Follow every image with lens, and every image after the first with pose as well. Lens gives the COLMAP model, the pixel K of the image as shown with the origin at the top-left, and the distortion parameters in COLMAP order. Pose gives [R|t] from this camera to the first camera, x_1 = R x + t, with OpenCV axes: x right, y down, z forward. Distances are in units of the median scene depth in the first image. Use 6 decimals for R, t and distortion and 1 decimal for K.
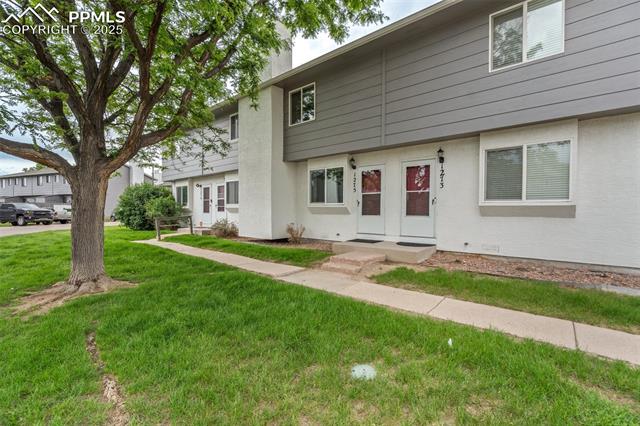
lens RADIAL K [[293.4, 0, 316.9], [0, 293.4, 213.1], [0, 0, 1]] dist [-0.001627, 0.000179]
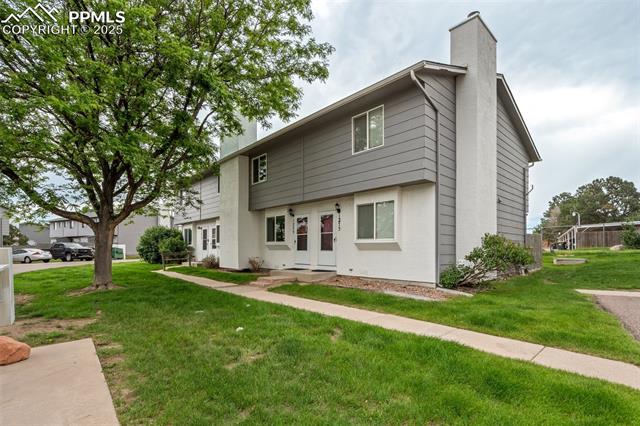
lens RADIAL K [[309.0, 0, 319.0], [0, 309.0, 244.0], [0, 0, 1]] dist [0.000408, 0.000313]
pose [[0.994026, -0.003189, -0.109095, 0.406449], [0.000209, 0.999627, -0.027311, 0.016206], [0.109142, 0.027125, 0.993656, -0.406568]]
